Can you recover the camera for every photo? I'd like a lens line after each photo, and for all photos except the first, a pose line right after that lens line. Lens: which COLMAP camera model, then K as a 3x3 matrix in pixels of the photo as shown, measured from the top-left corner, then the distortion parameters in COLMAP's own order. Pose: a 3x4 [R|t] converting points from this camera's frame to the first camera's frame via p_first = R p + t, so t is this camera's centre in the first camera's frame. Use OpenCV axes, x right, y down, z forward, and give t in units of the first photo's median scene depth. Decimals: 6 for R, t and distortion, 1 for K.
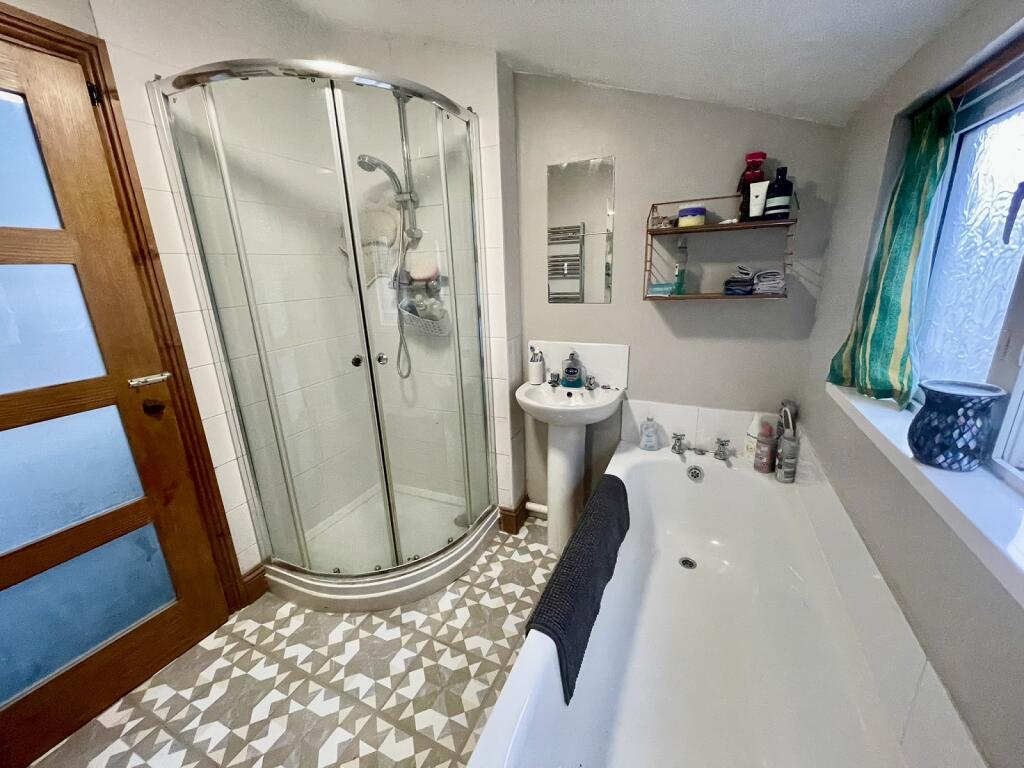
lens RADIAL K [[410.0, 0, 512.0], [0, 410.0, 384.0], [0, 0, 1]] dist [-0.002943, -0.000085]
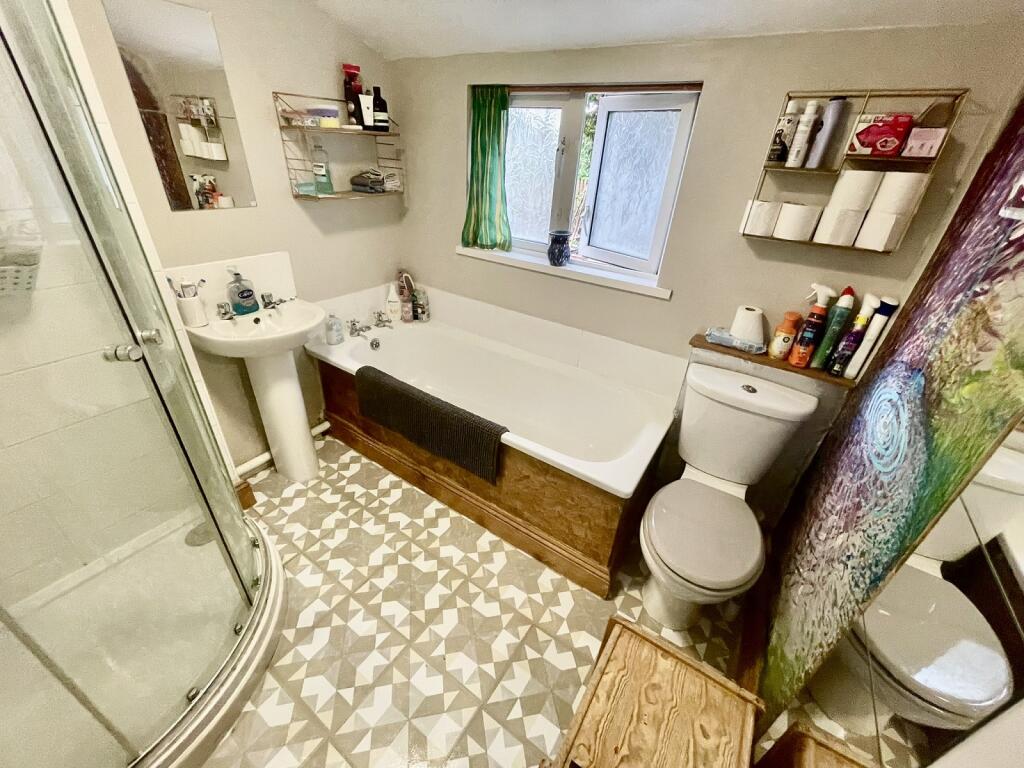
lens RADIAL K [[410.0, 0, 512.0], [0, 410.0, 384.0], [0, 0, 1]] dist [-0.002943, -0.000085]
pose [[0.148505, -0.450306, 0.880438, -0.715050], [0.211474, 0.884176, 0.416548, -0.121839], [-0.966036, 0.124331, 0.226532, 0.340500]]
